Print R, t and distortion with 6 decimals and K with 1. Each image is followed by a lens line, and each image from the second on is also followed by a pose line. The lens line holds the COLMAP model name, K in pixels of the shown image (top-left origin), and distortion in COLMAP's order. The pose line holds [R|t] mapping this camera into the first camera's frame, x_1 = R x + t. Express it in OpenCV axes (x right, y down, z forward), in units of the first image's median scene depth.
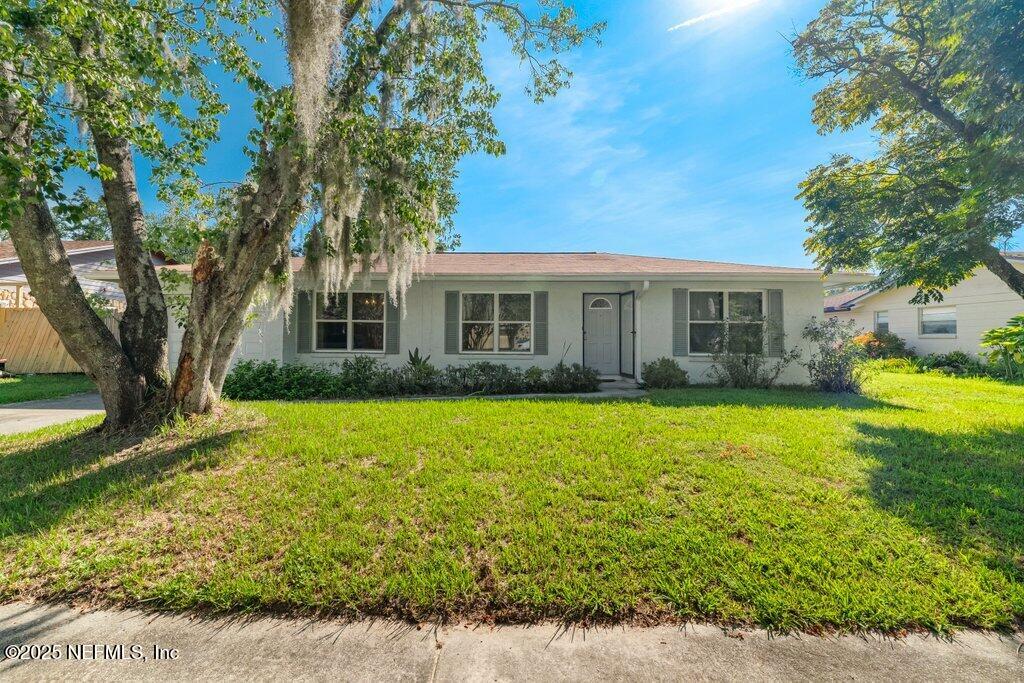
lens RADIAL K [[418.9, 0, 517.2], [0, 418.9, 336.1], [0, 0, 1]] dist [-0.012713, 0.000440]
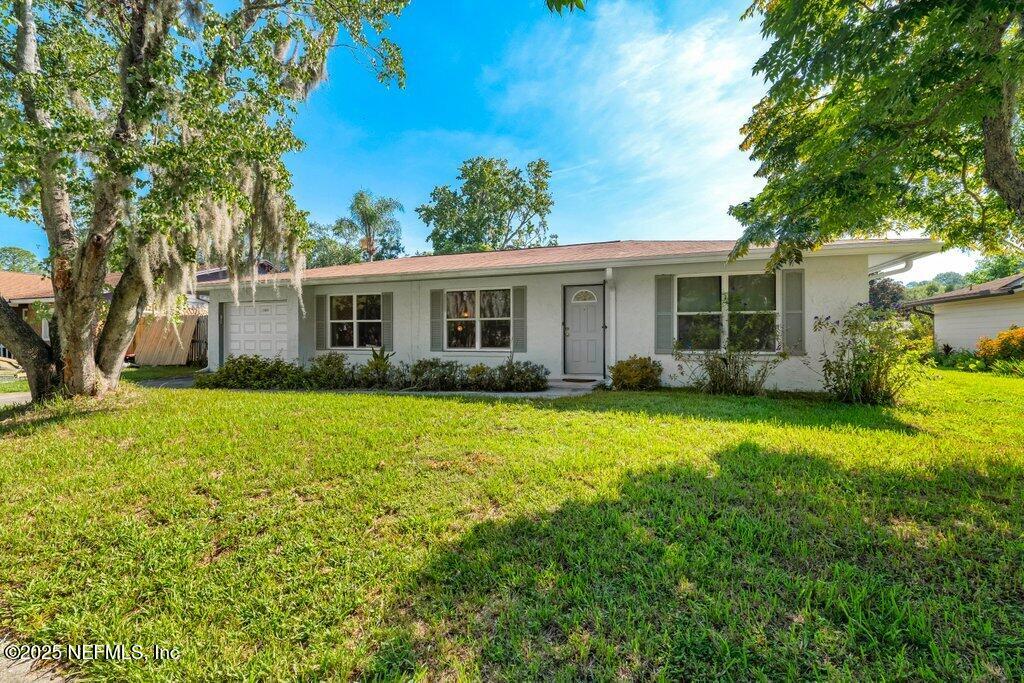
lens RADIAL K [[418.9, 0, 514.1], [0, 418.9, 347.2], [0, 0, 1]] dist [-0.012713, 0.000440]
pose [[0.951043, -0.001069, -0.309055, 0.363072], [0.008960, 0.999669, 0.024115, 0.010373], [0.308927, -0.025704, 0.950738, 0.094230]]
